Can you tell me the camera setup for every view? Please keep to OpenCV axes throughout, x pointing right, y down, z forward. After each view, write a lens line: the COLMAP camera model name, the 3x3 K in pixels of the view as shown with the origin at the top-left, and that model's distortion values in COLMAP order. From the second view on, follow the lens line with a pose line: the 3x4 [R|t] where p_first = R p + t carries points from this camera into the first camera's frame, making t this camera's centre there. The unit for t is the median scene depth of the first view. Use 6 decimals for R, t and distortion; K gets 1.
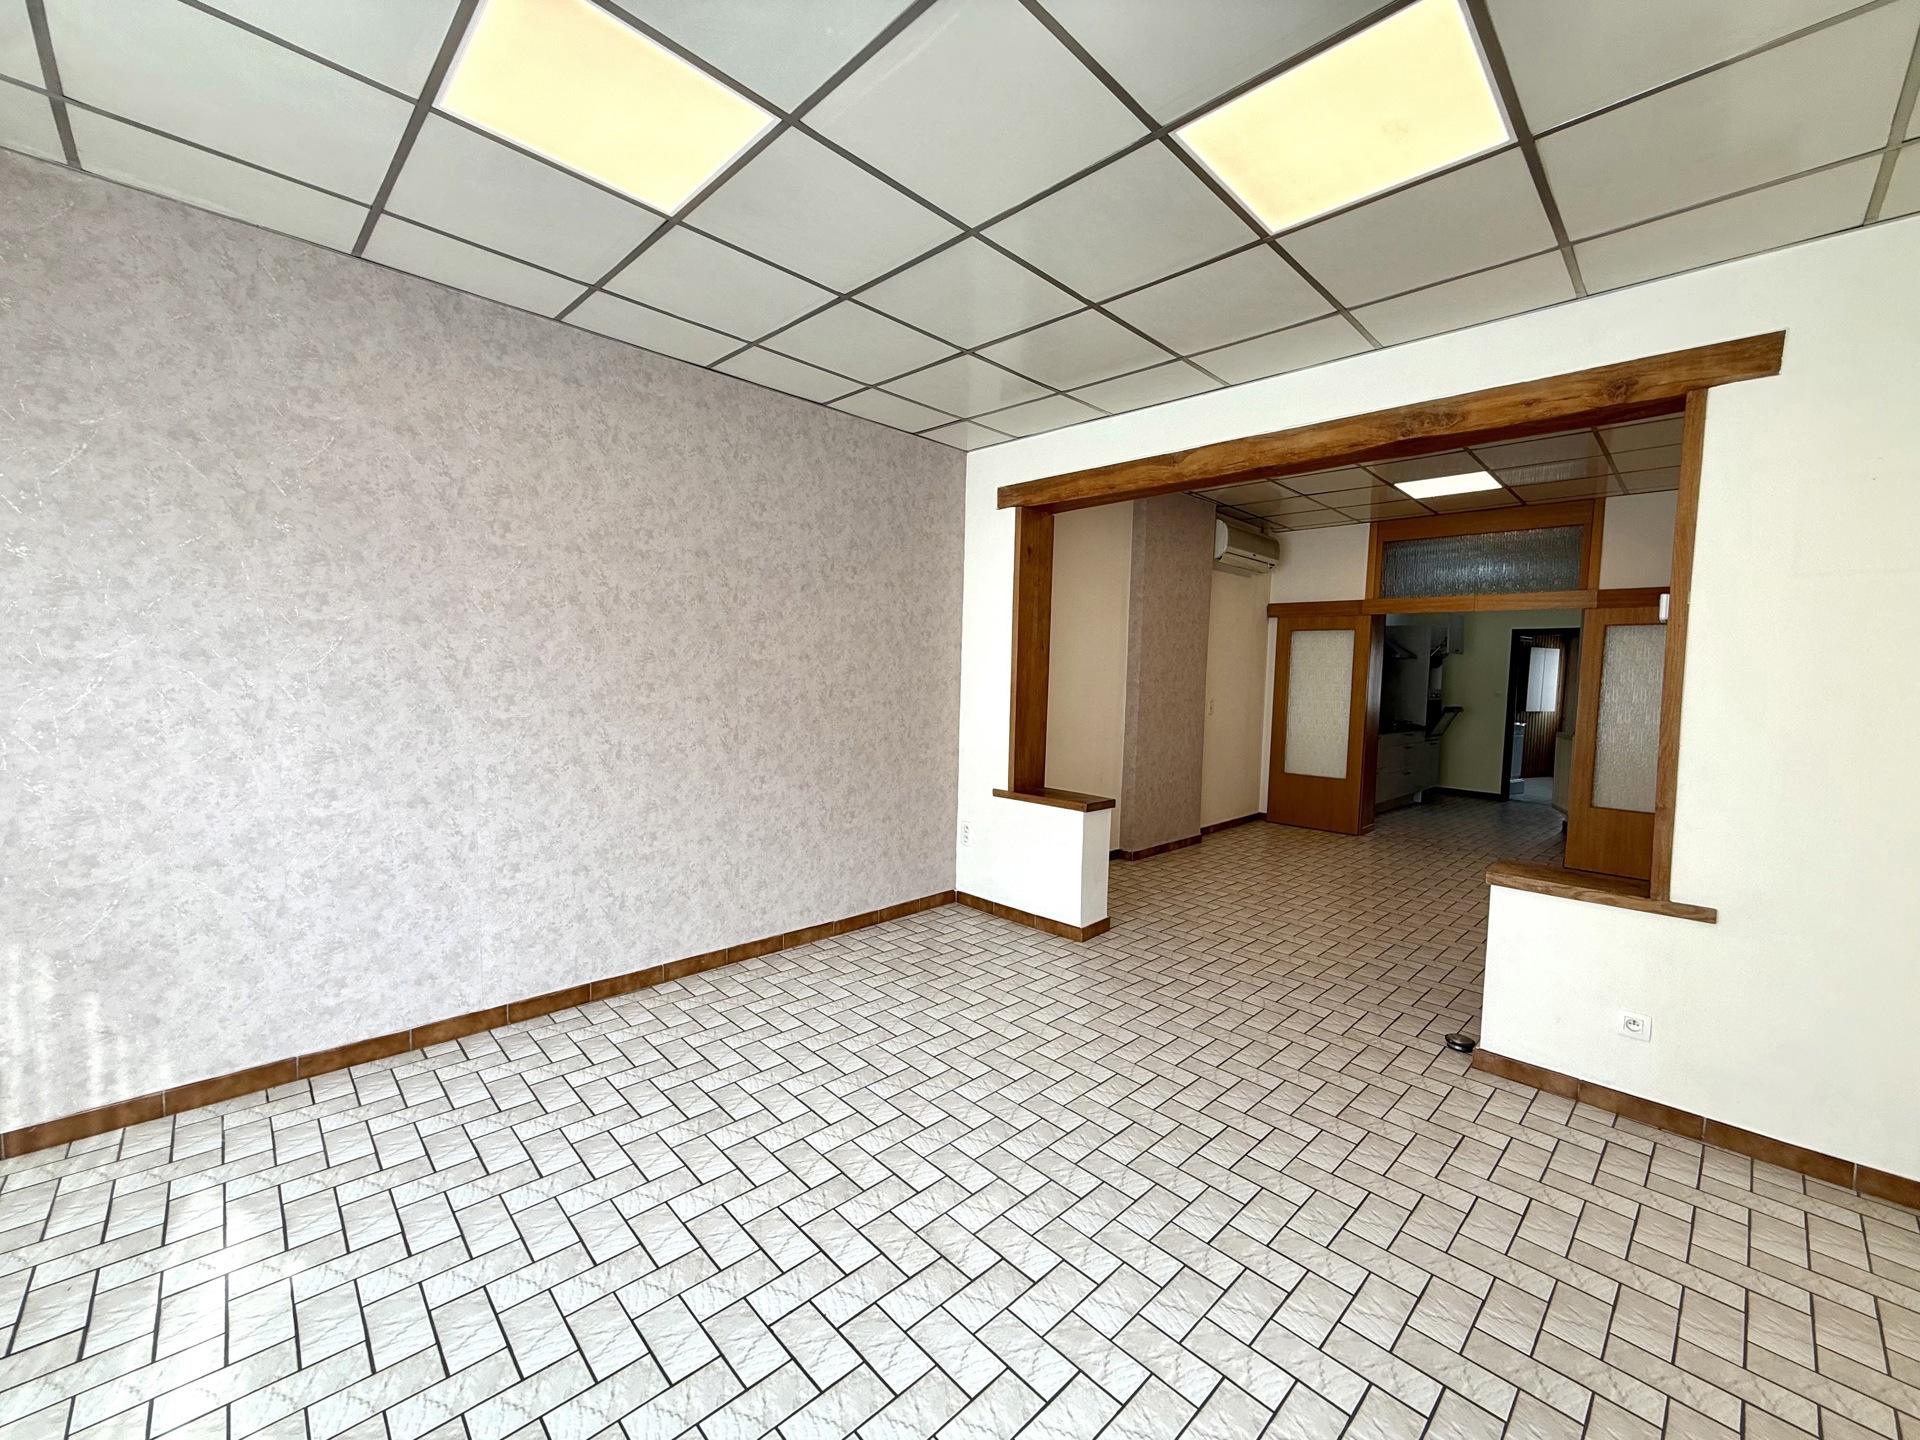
lens RADIAL K [[763.5, 0, 957.0], [0, 763.5, 719.7], [0, 0, 1]] dist [0.000689, 0.000232]
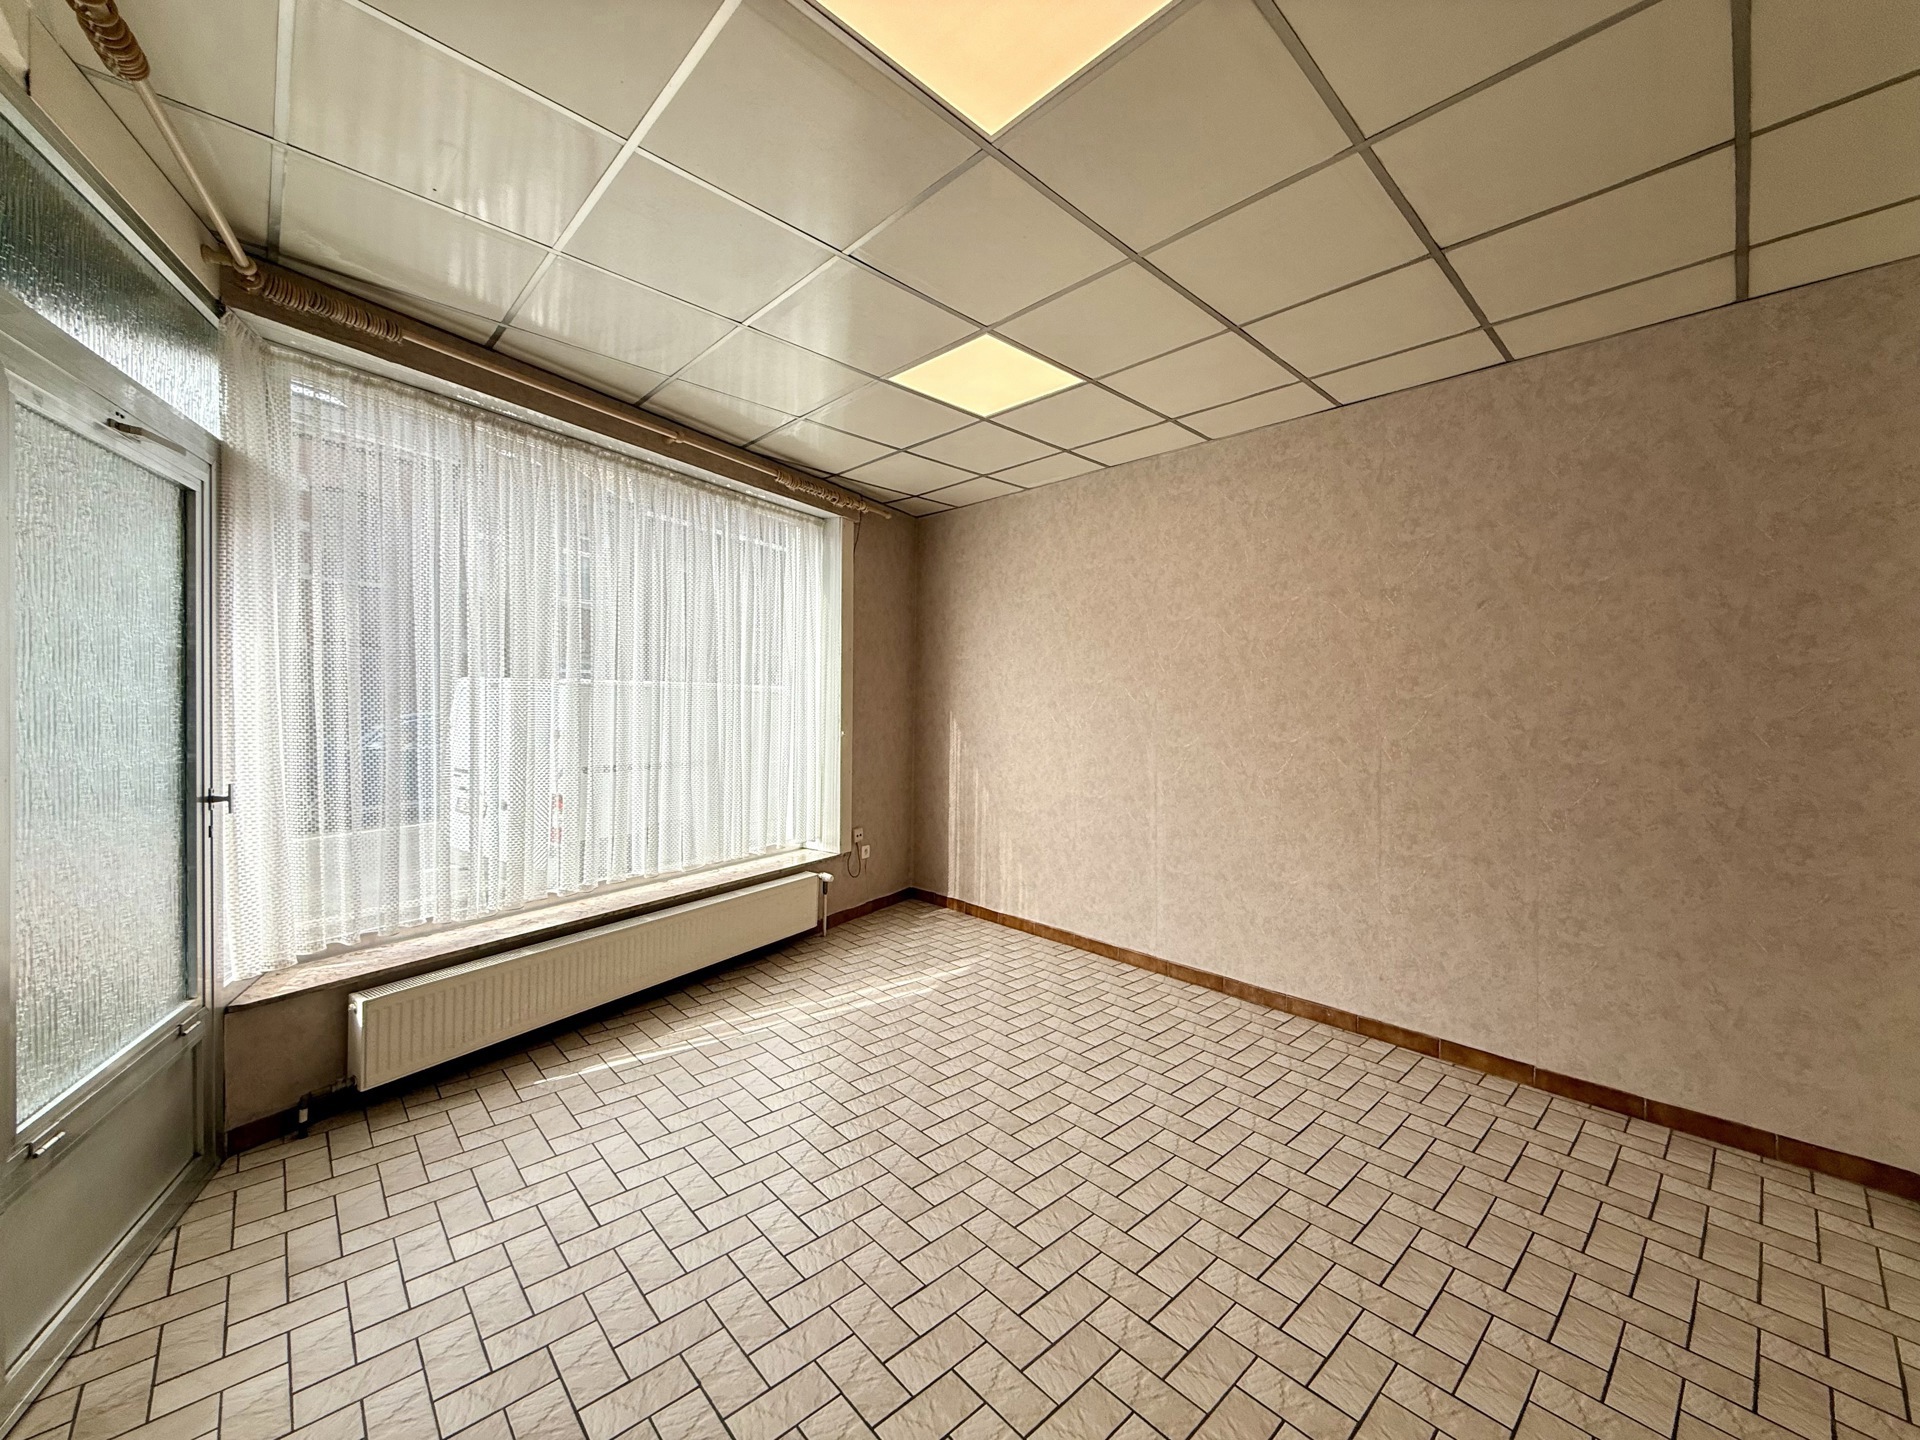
lens RADIAL K [[763.5, 0, 956.4], [0, 763.5, 721.5], [0, 0, 1]] dist [0.000689, 0.000232]
pose [[-0.025390, -0.005653, -0.999662, 0.776714], [-0.076088, 0.997094, -0.003706, -0.012760], [0.996778, 0.075968, -0.025746, 0.645496]]
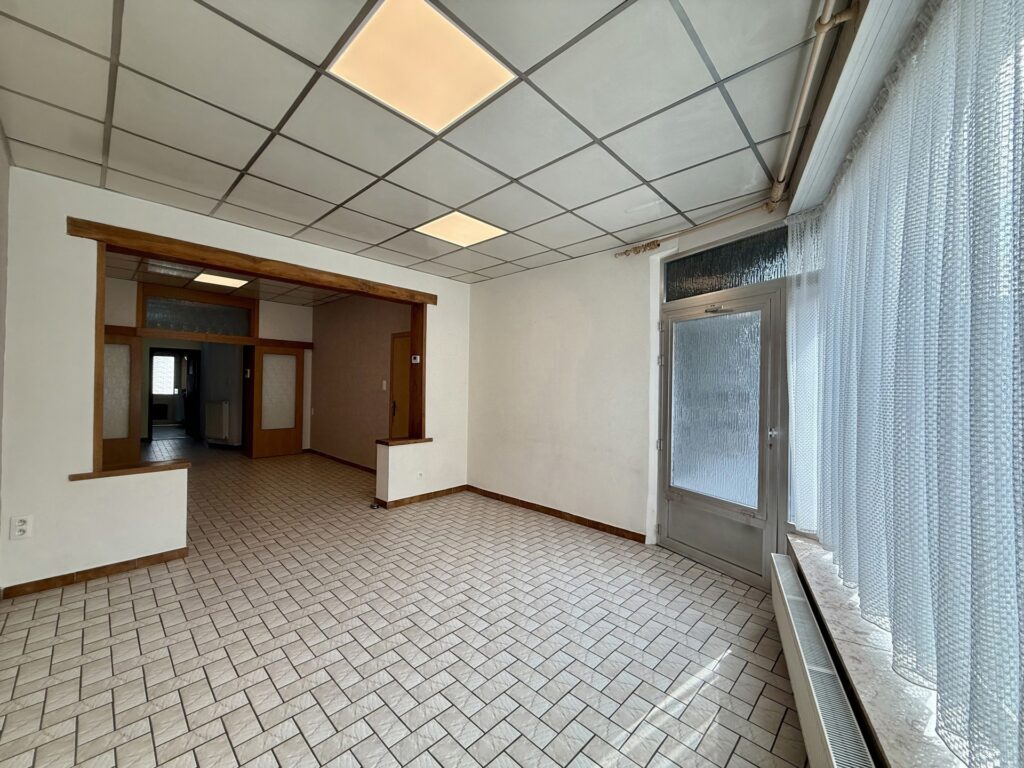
lens RADIAL K [[407.2, 0, 510.1], [0, 407.2, 384.6], [0, 0, 1]] dist [0.000689, 0.000232]
pose [[-0.029618, -0.024413, 0.999263, -0.897277], [0.044411, 0.998682, 0.025715, -0.049165], [-0.998574, 0.045140, -0.028495, 0.533072]]
